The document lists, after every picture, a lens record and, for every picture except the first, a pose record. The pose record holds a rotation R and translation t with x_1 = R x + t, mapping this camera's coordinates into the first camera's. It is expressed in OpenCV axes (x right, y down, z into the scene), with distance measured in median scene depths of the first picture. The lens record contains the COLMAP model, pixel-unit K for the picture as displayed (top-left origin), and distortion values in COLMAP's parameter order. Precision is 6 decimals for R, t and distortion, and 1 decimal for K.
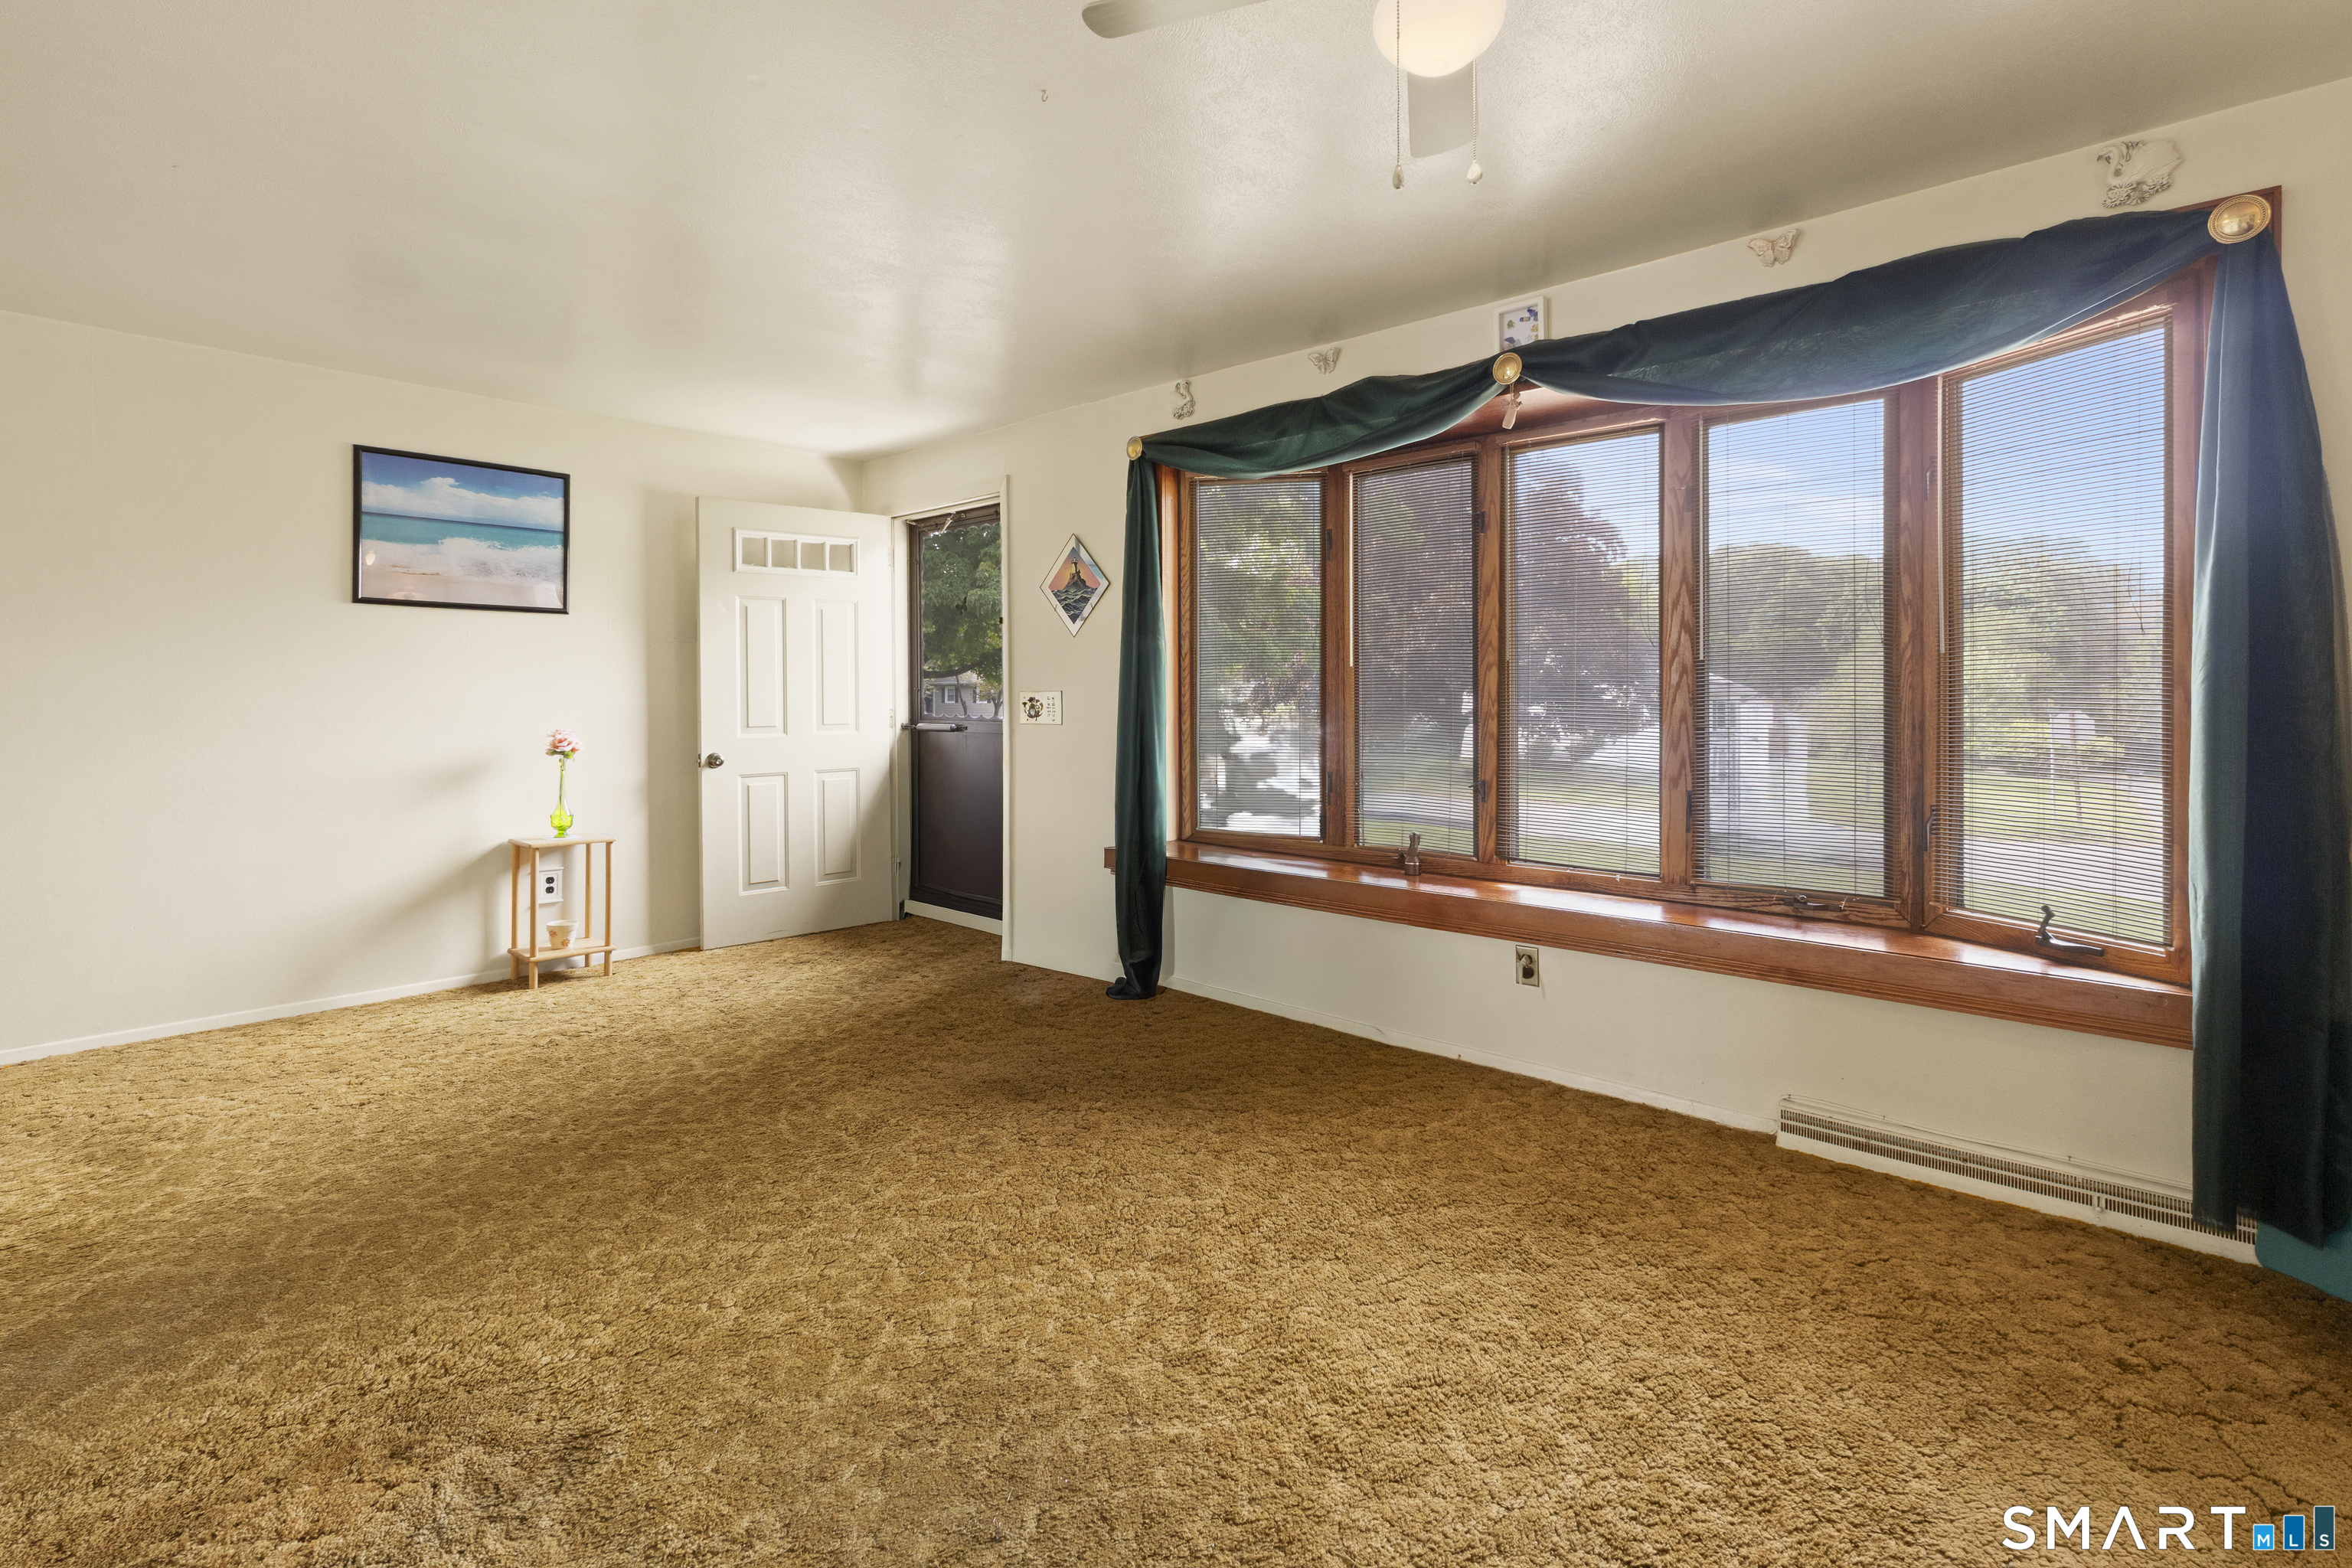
lens RADIAL K [[1104.8, 0, 1171.6], [0, 1104.8, 676.6], [0, 0, 1]] dist [0.001331, 0.000808]
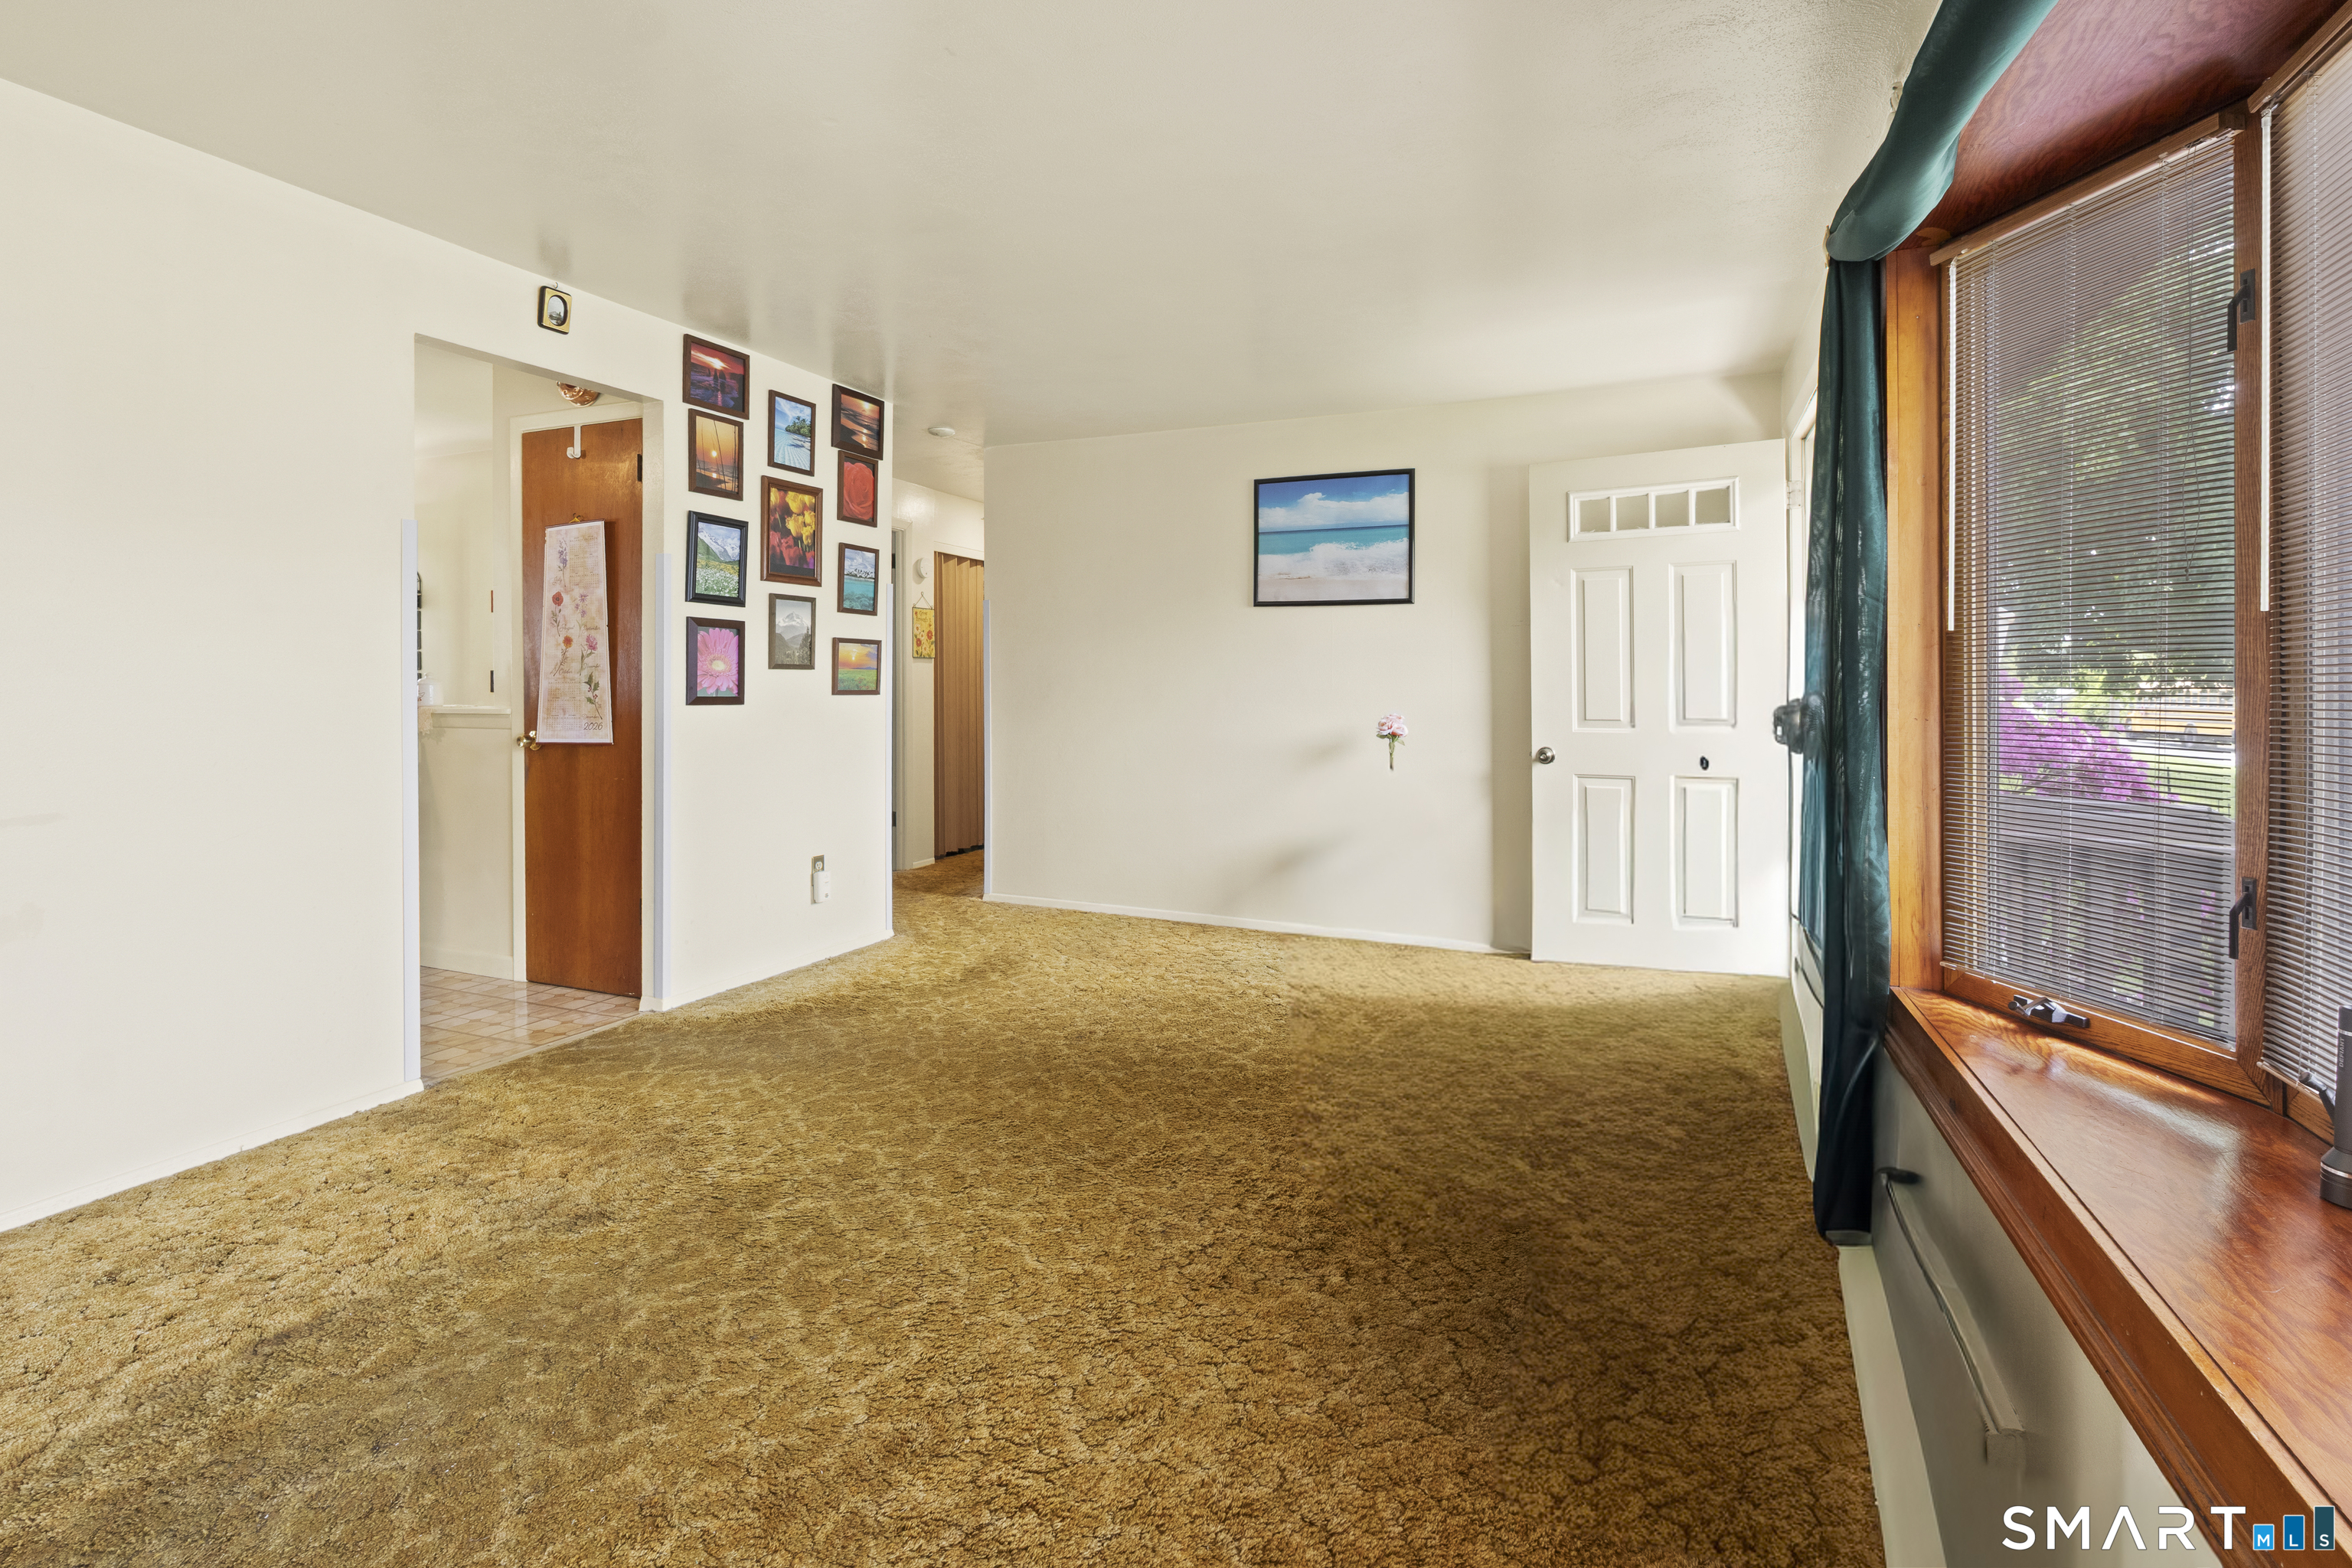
lens RADIAL K [[1104.8, 0, 1171.6], [0, 1104.8, 676.6], [0, 0, 1]] dist [0.001331, 0.000808]
pose [[0.313790, 0.001033, -0.949492, 0.387116], [0.009221, 0.999949, 0.004135, 0.005958], [0.949448, -0.010053, 0.313764, 0.483309]]
